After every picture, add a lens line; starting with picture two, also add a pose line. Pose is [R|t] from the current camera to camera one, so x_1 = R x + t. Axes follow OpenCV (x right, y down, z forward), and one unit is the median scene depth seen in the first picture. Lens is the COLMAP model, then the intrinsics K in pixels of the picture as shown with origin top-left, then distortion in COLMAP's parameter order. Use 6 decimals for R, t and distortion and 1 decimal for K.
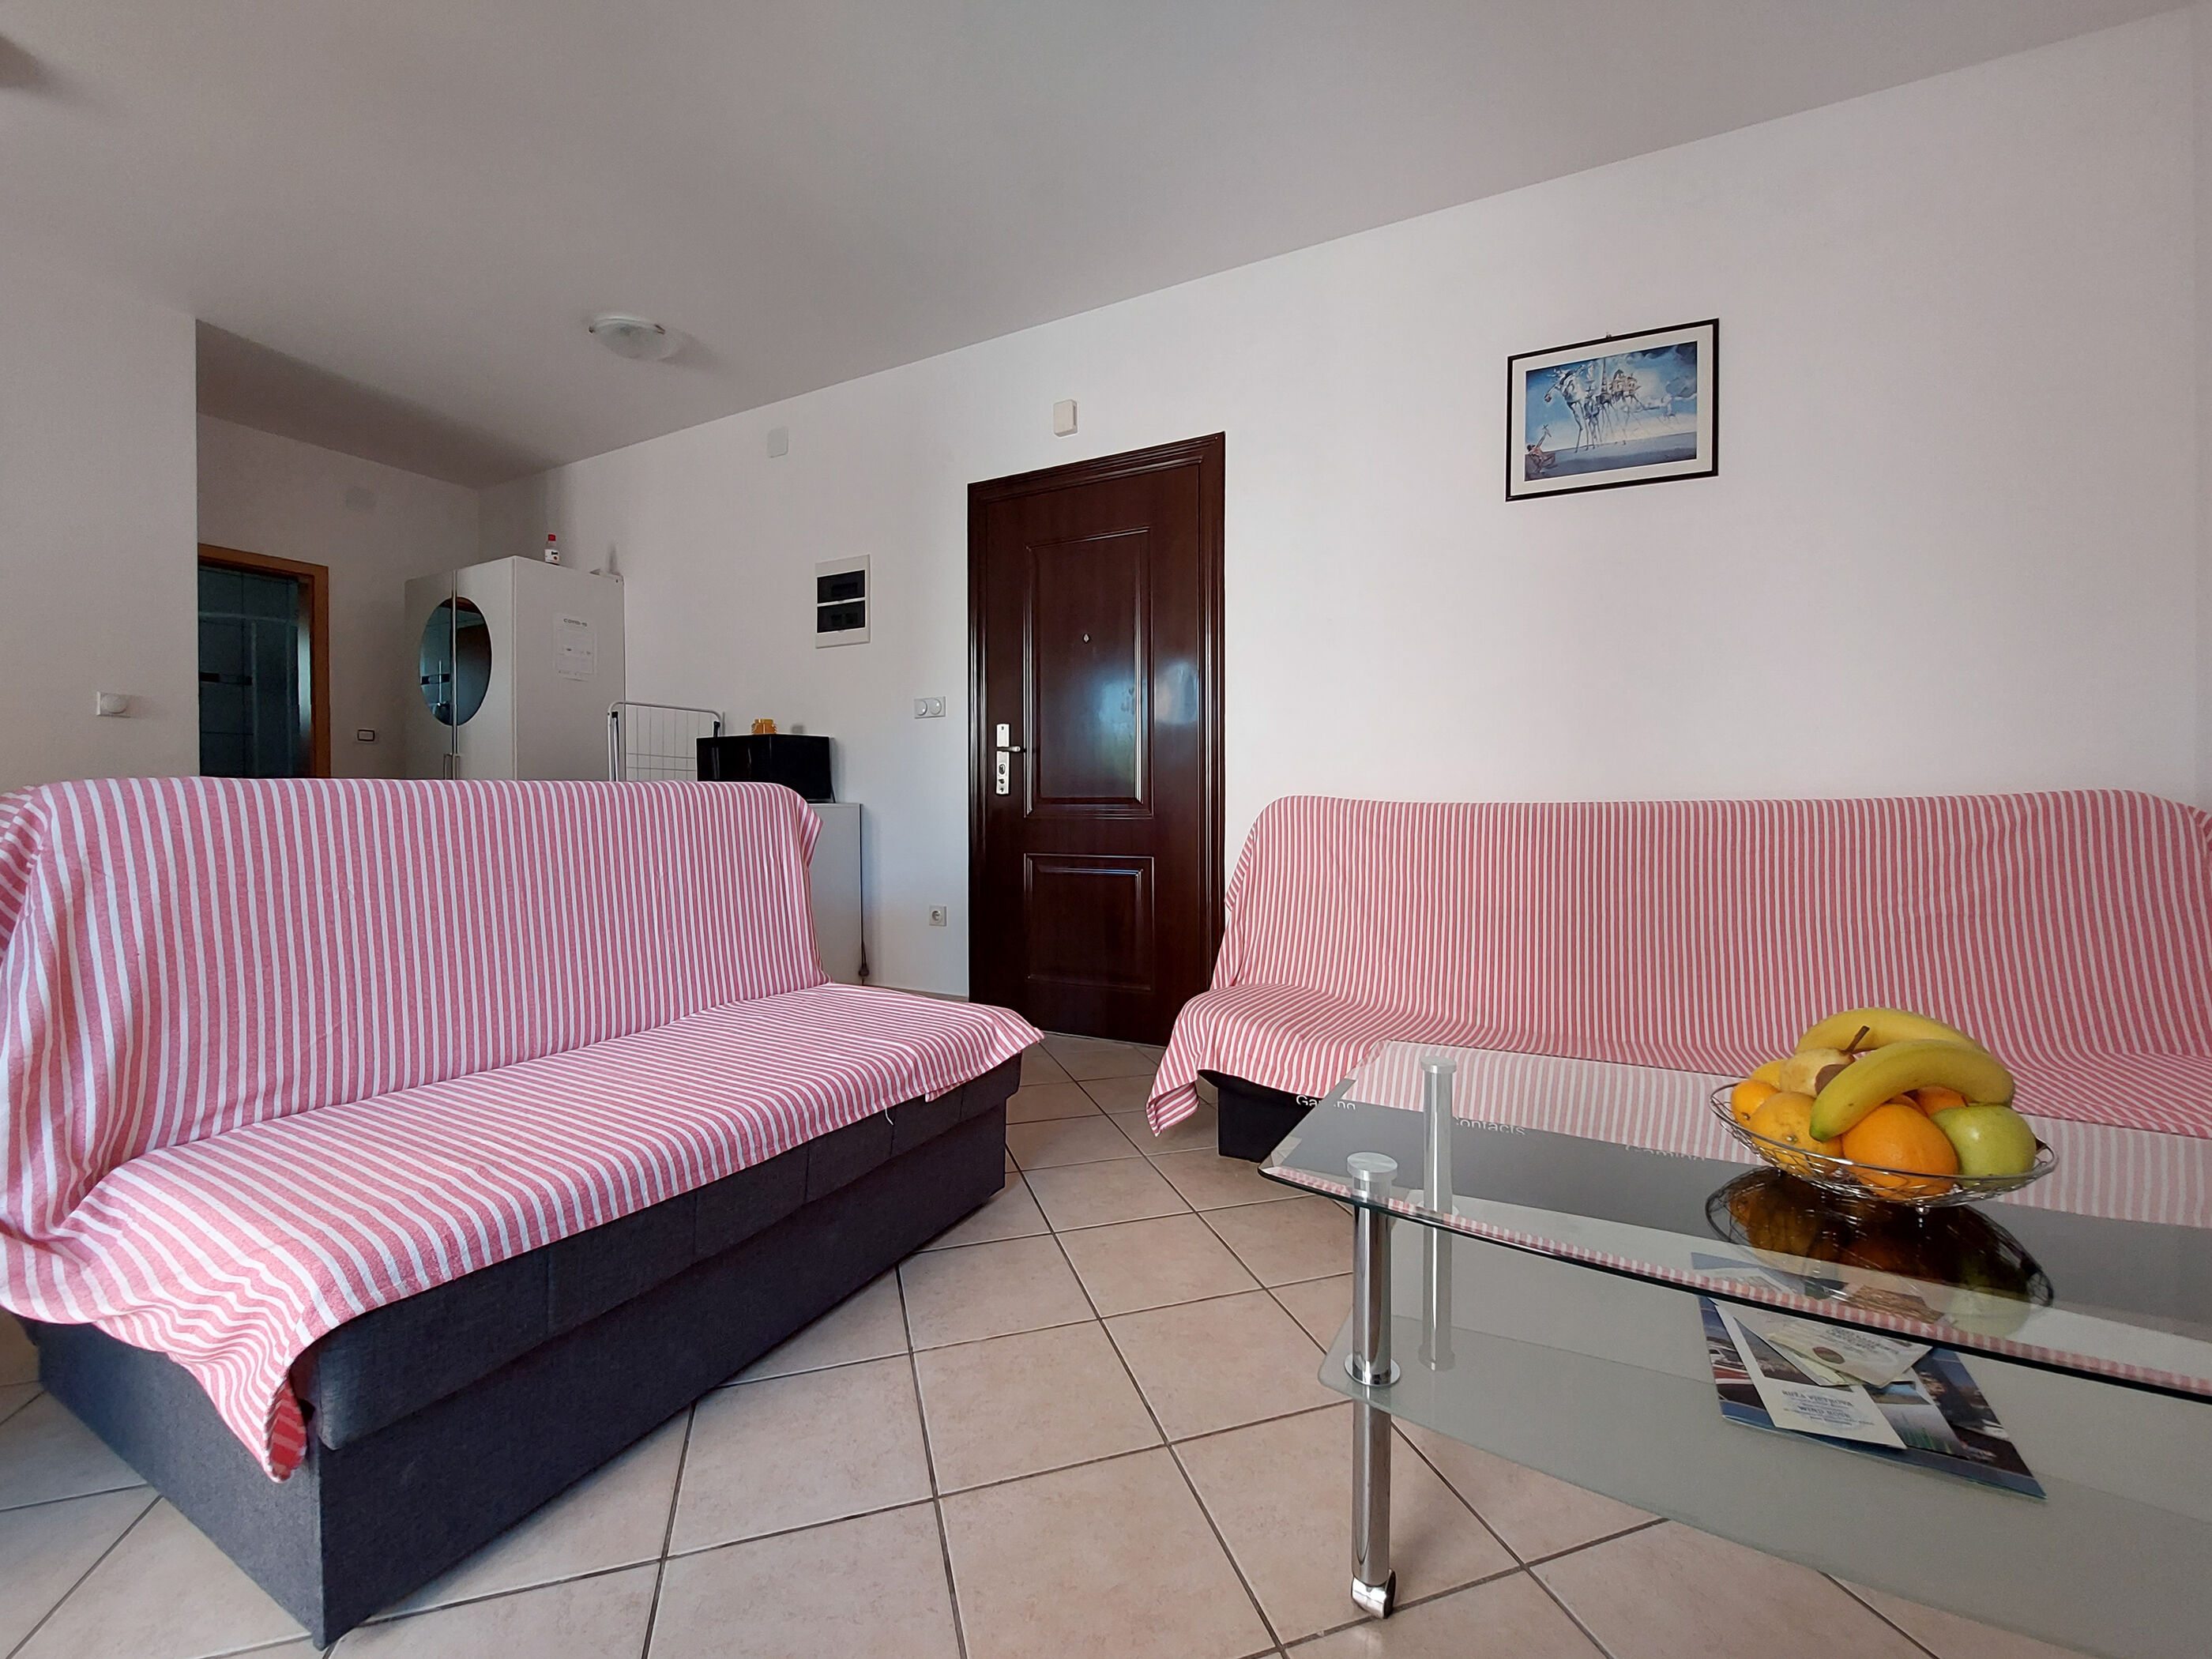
lens RADIAL K [[909.0, 0, 1101.2], [0, 909.0, 833.6], [0, 0, 1]] dist [-0.014721, -0.000457]
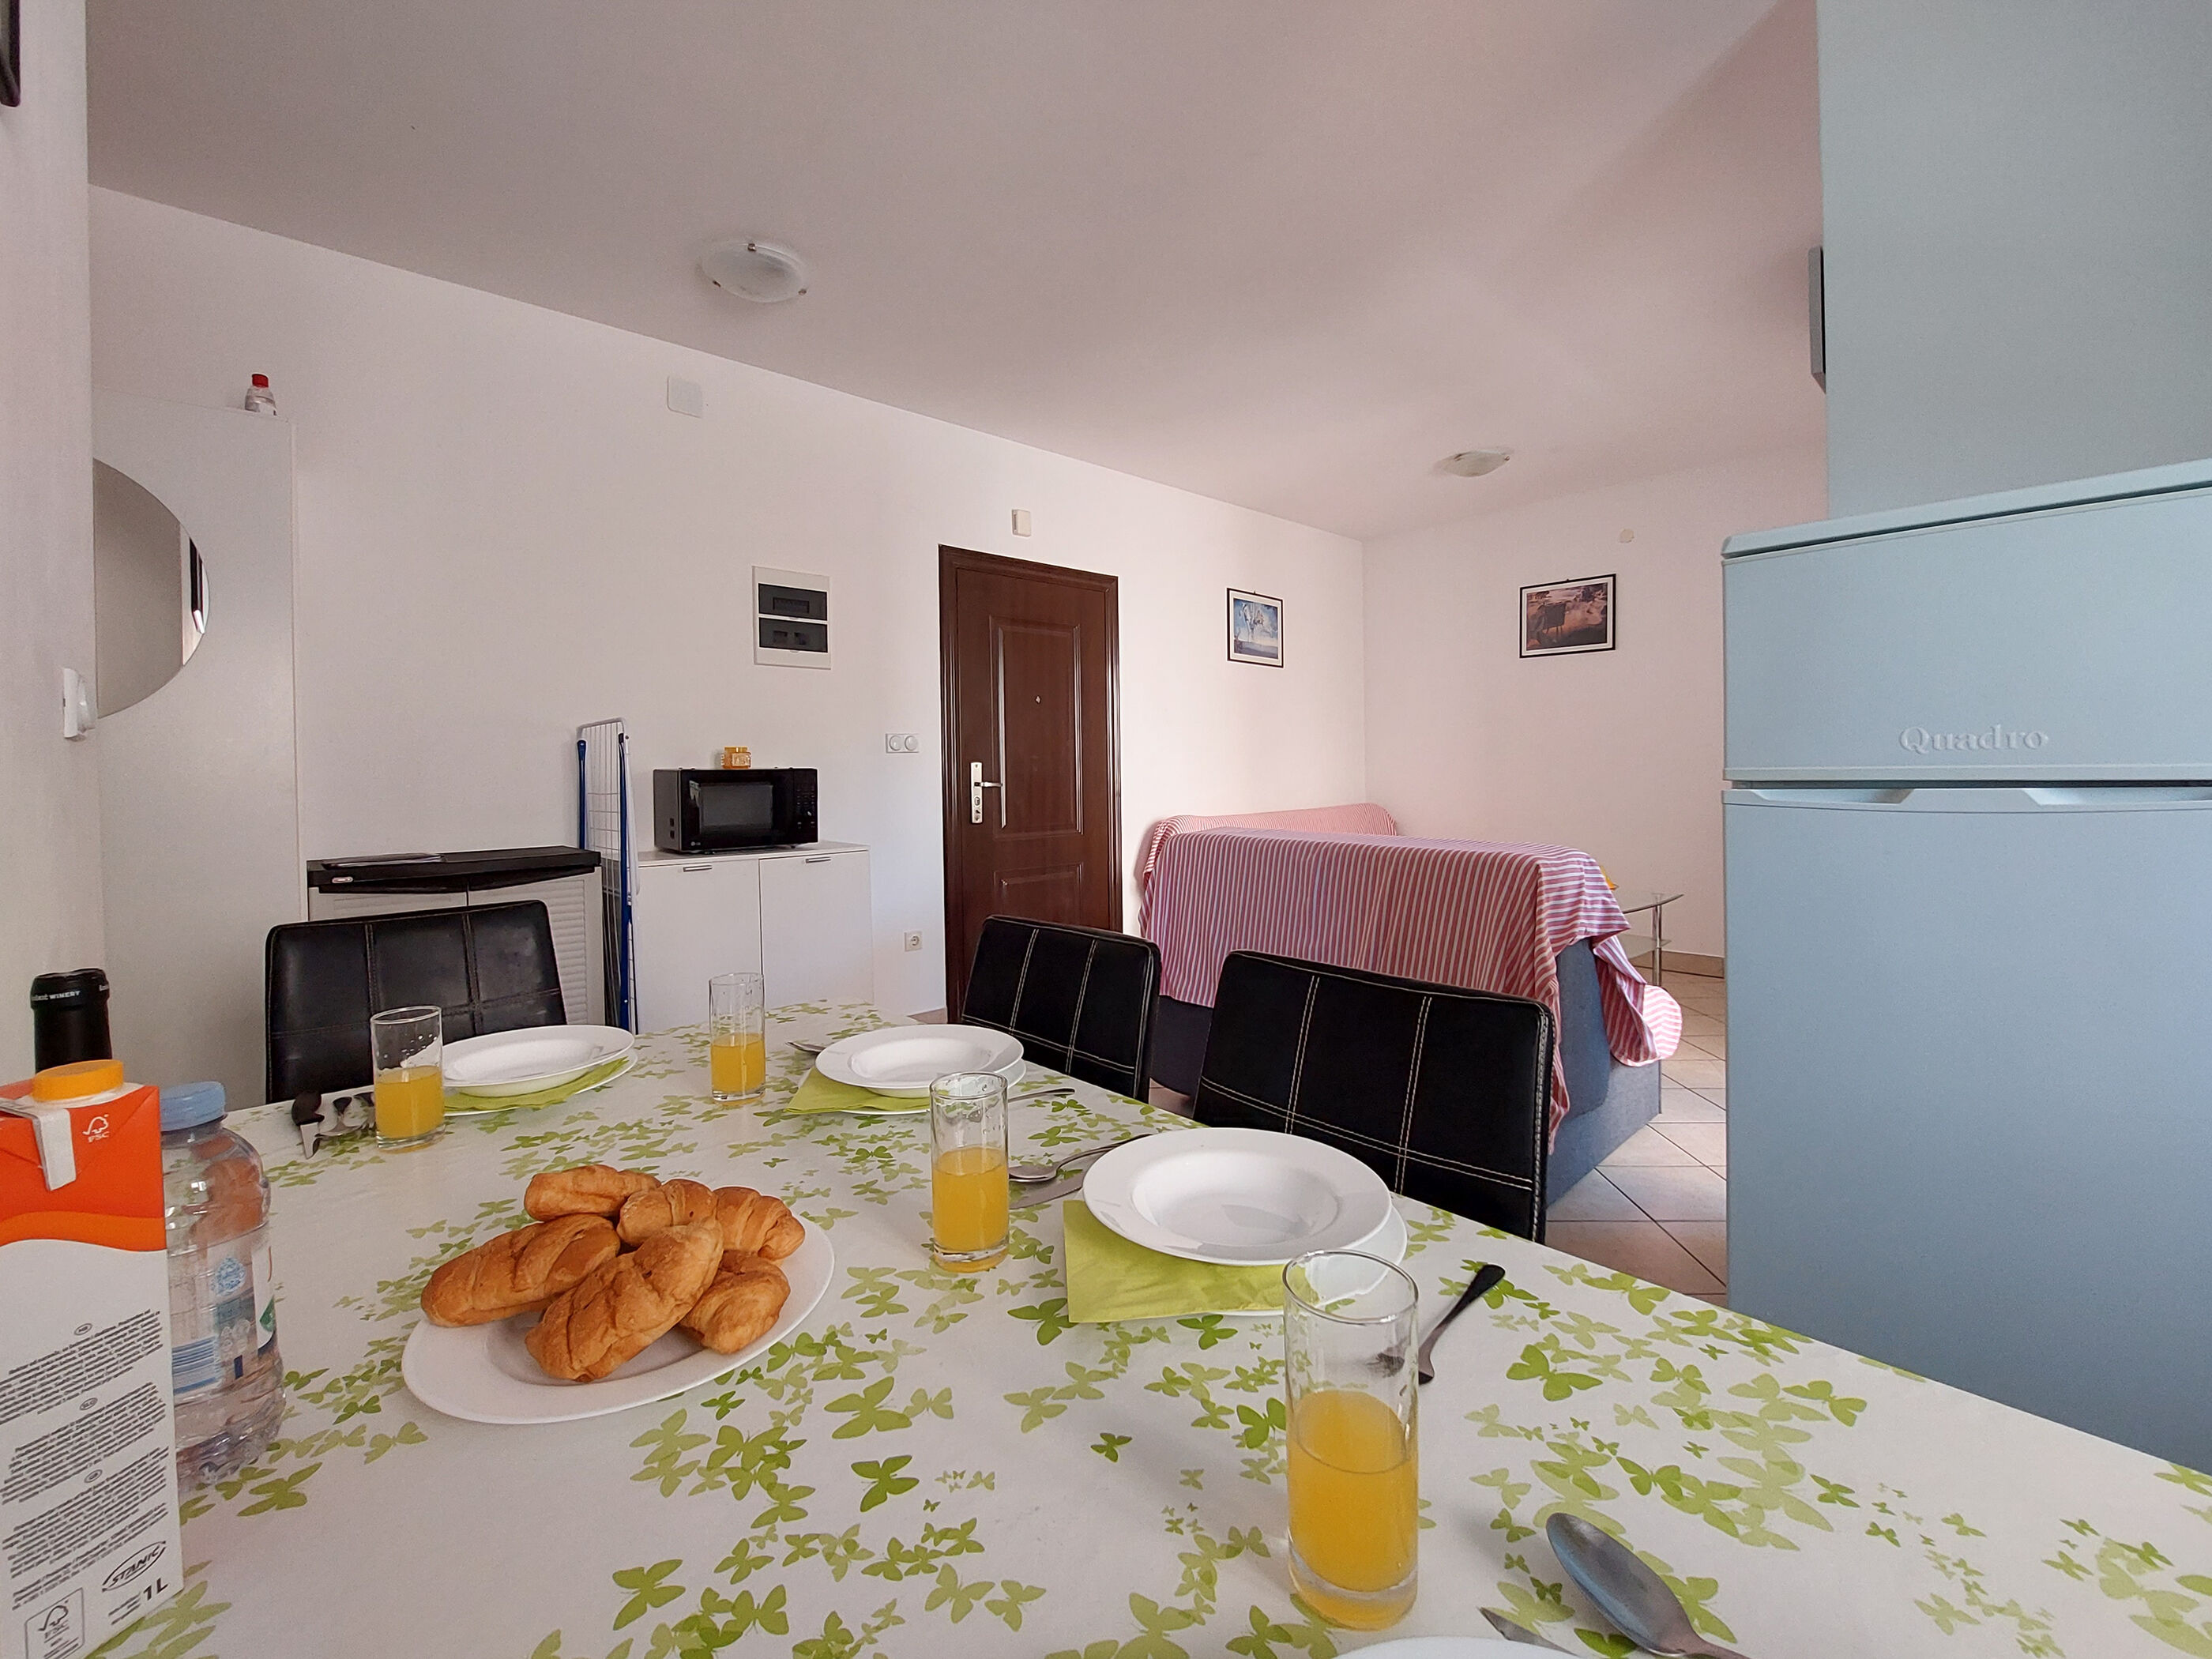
lens RADIAL K [[941.2, 0, 1102.1], [0, 941.2, 771.5], [0, 0, 1]] dist [-0.012103, -0.000260]
pose [[0.333860, -0.002133, 0.942620, -1.184853], [0.042524, 0.999013, -0.012800, -0.086950], [-0.941663, 0.044357, 0.333622, 0.449541]]
